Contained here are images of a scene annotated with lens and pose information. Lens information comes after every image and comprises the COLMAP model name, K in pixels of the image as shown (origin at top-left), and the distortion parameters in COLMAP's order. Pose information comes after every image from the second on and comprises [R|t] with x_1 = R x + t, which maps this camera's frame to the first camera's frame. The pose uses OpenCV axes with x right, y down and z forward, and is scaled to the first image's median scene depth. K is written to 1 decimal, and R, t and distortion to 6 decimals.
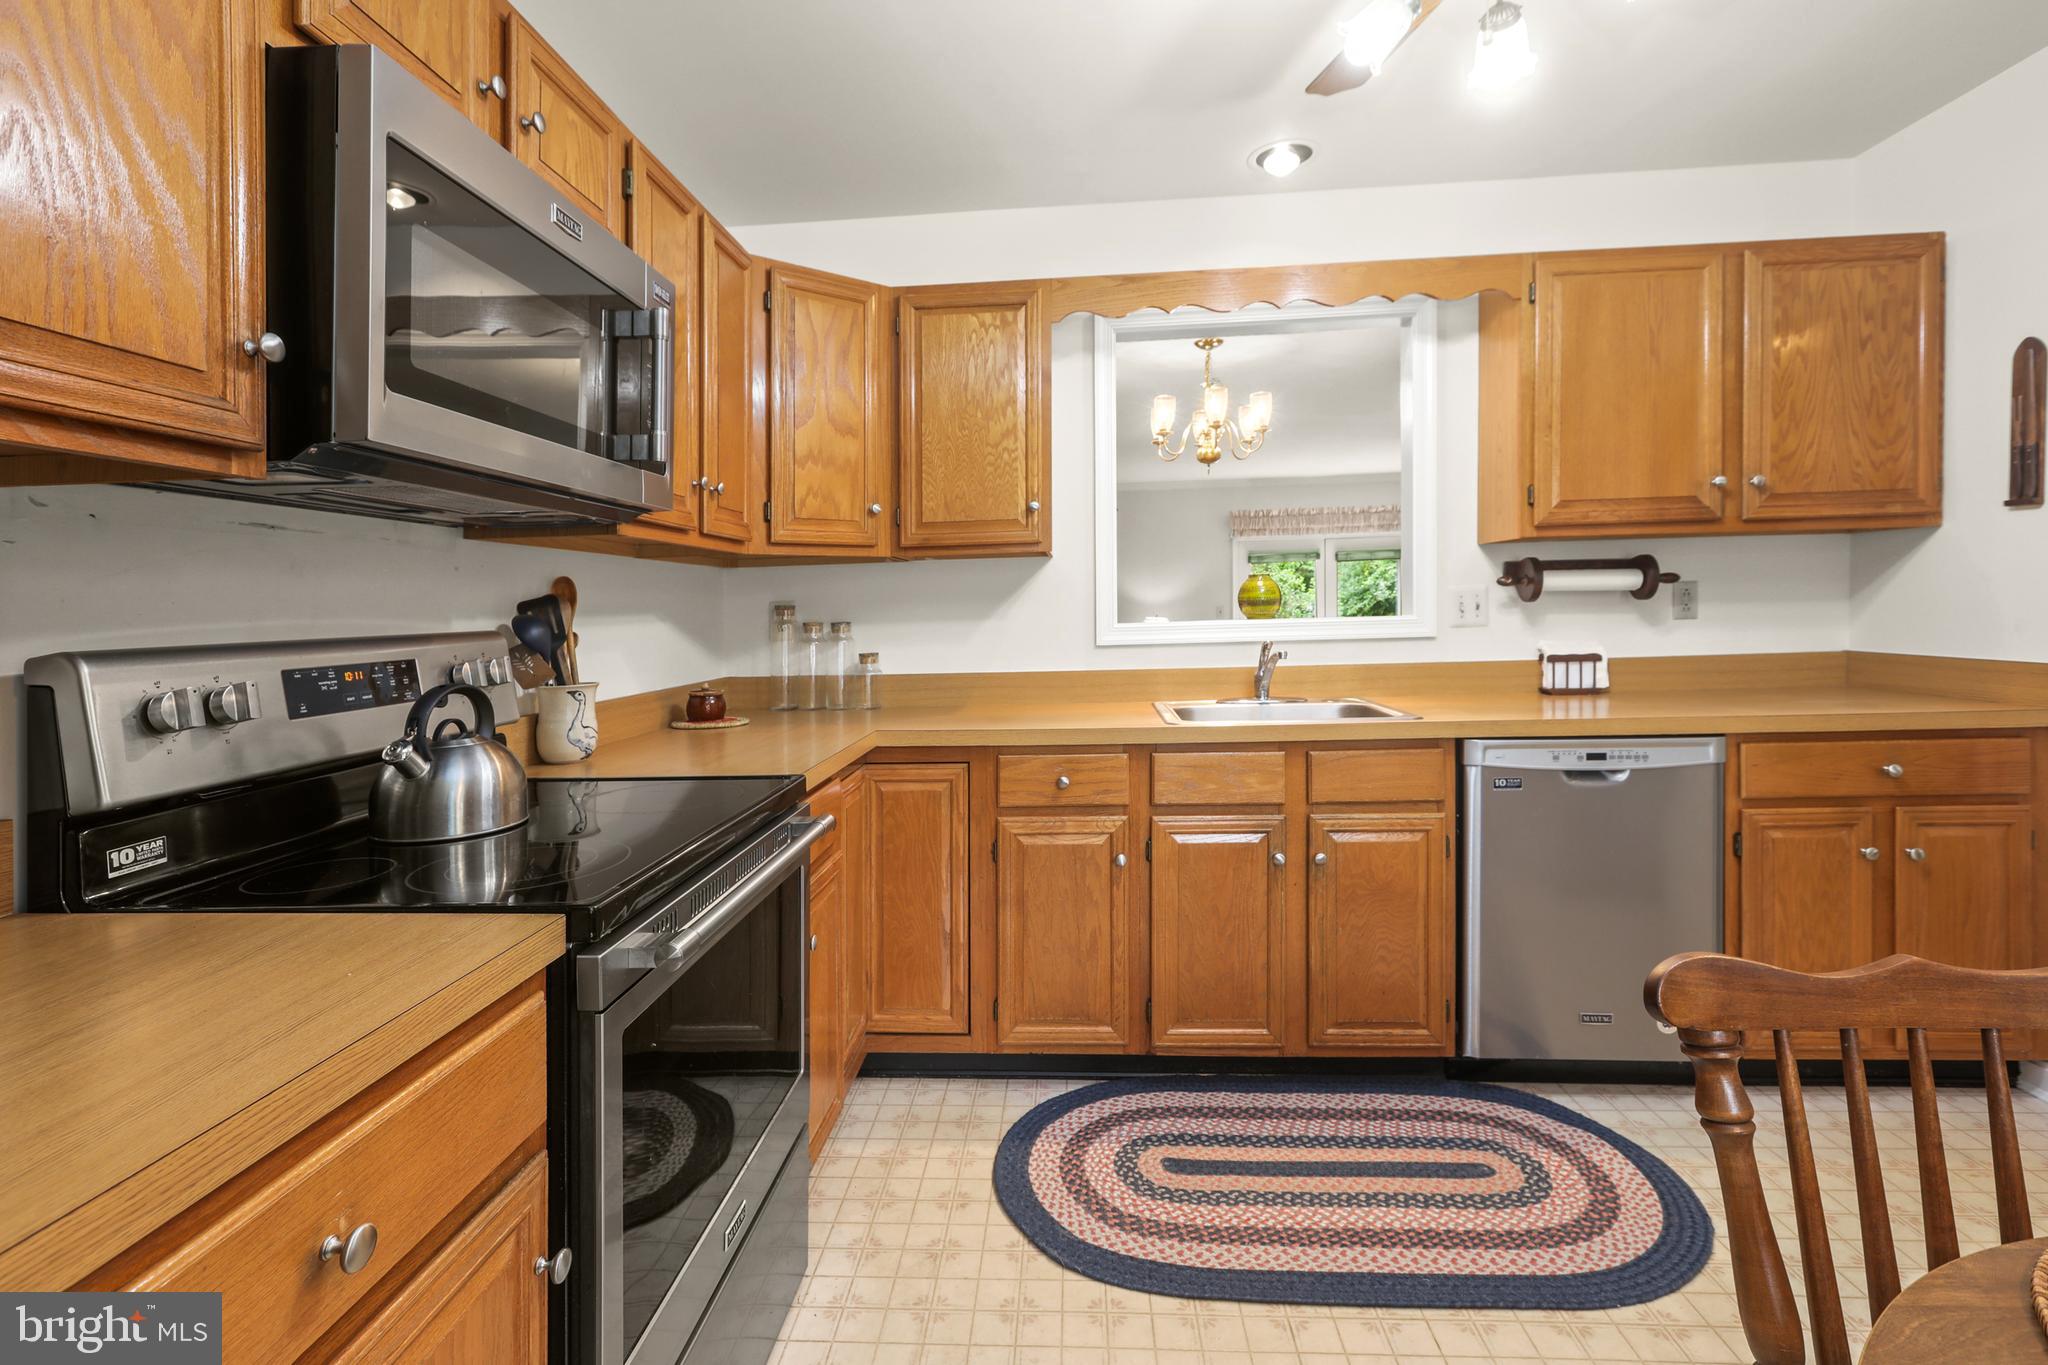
lens RADIAL K [[948.0, 0, 1011.5], [0, 948.0, 628.8], [0, 0, 1]] dist [-0.005331, 0.004517]
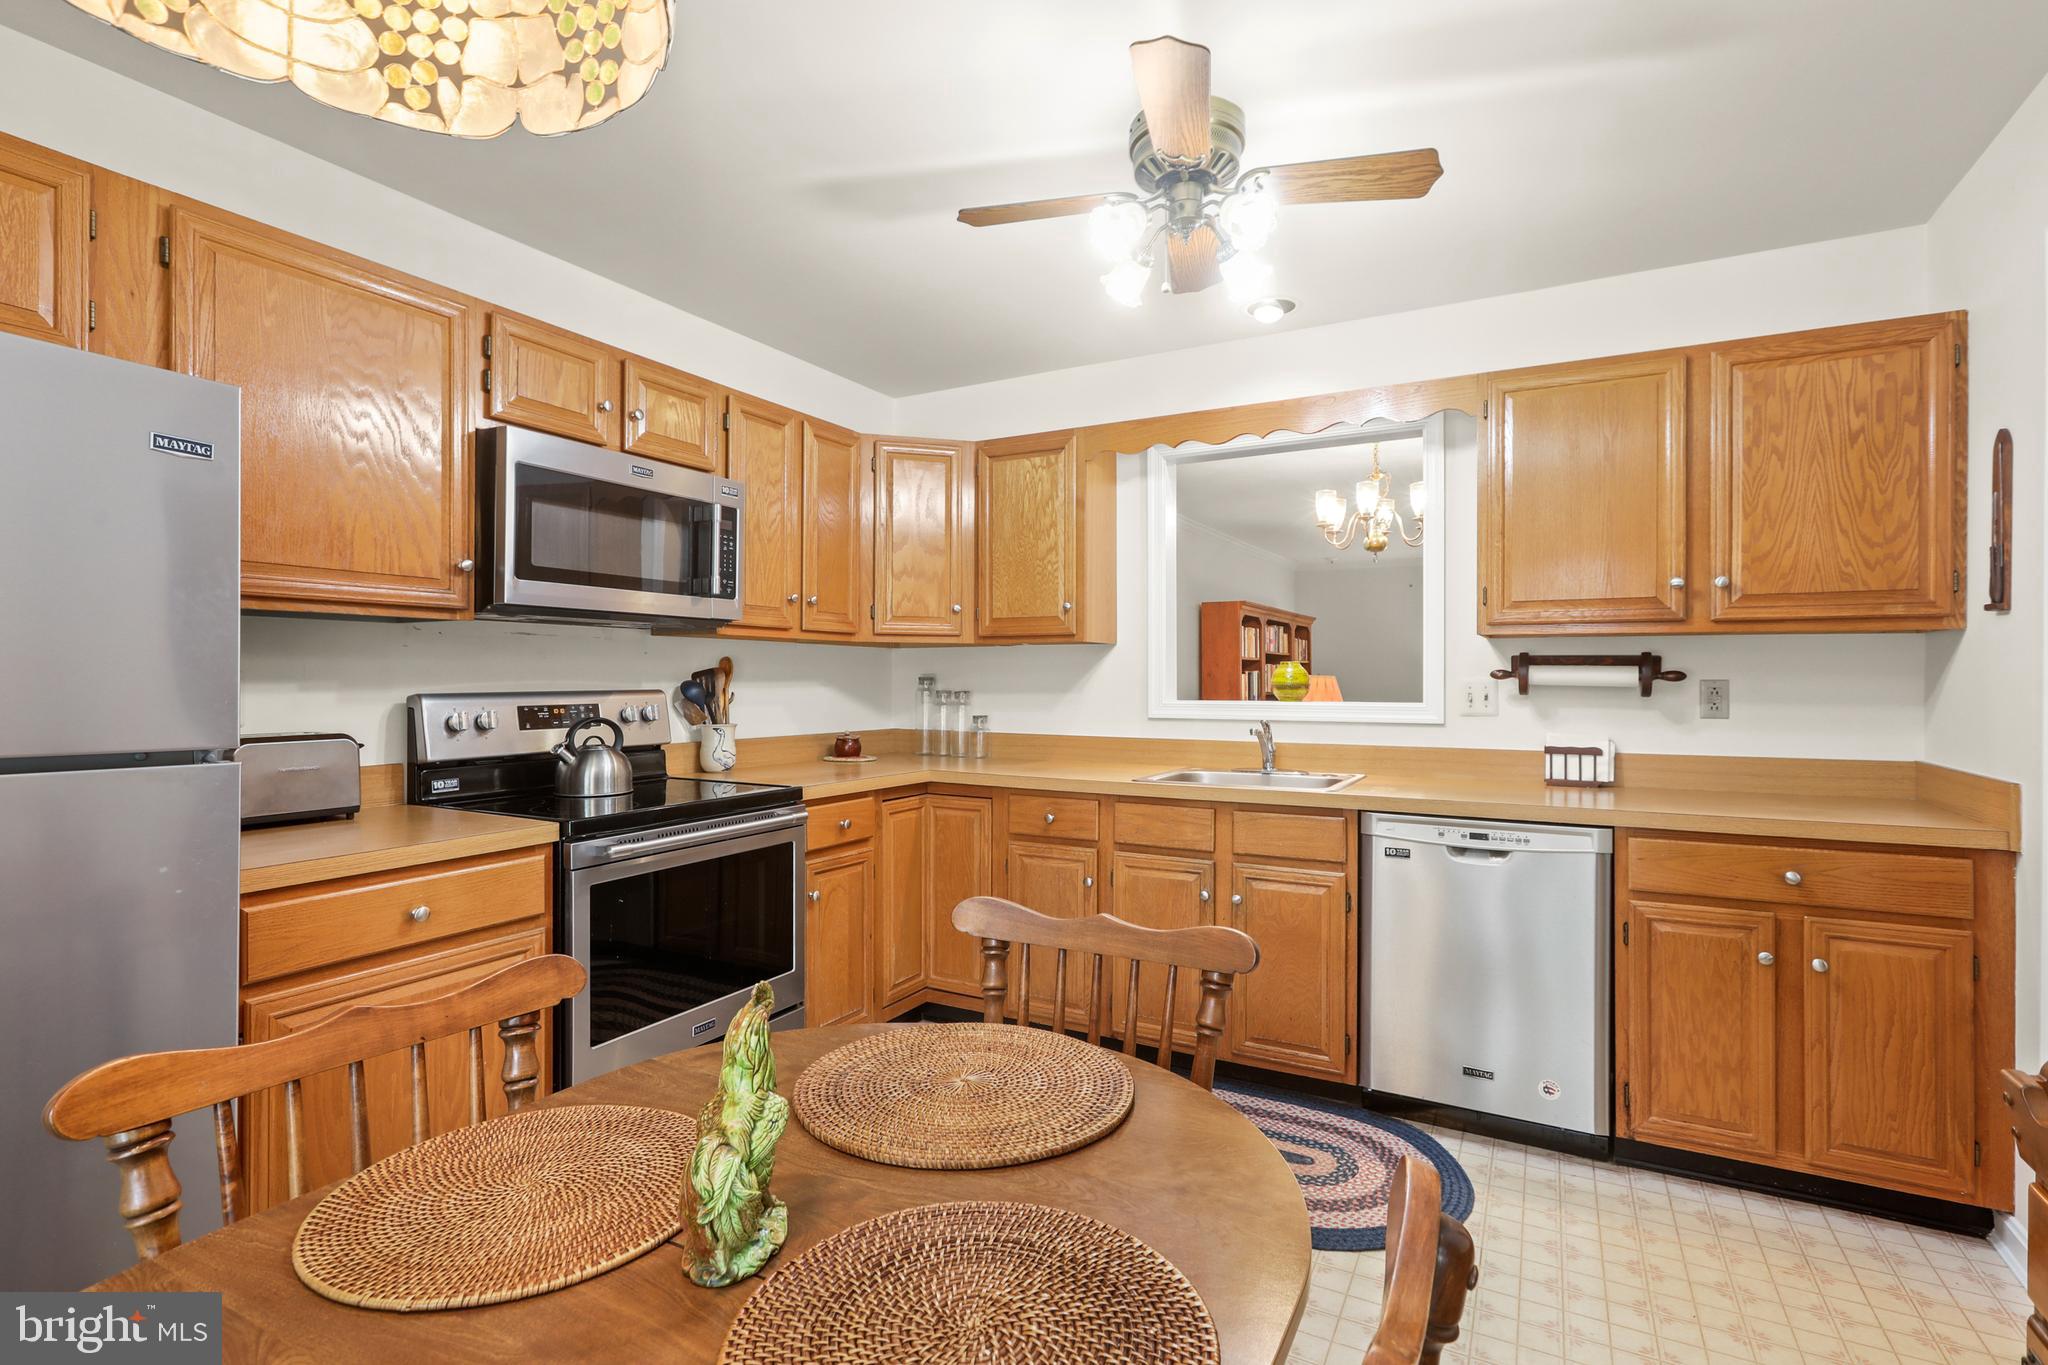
lens RADIAL K [[948.0, 0, 1022.2], [0, 948.0, 709.0], [0, 0, 1]] dist [-0.005331, 0.004517]
pose [[0.913125, 0.043162, -0.405390, 0.539372], [-0.036718, 0.999046, 0.023661, -0.019578], [0.406024, -0.006721, 0.913838, -0.216336]]
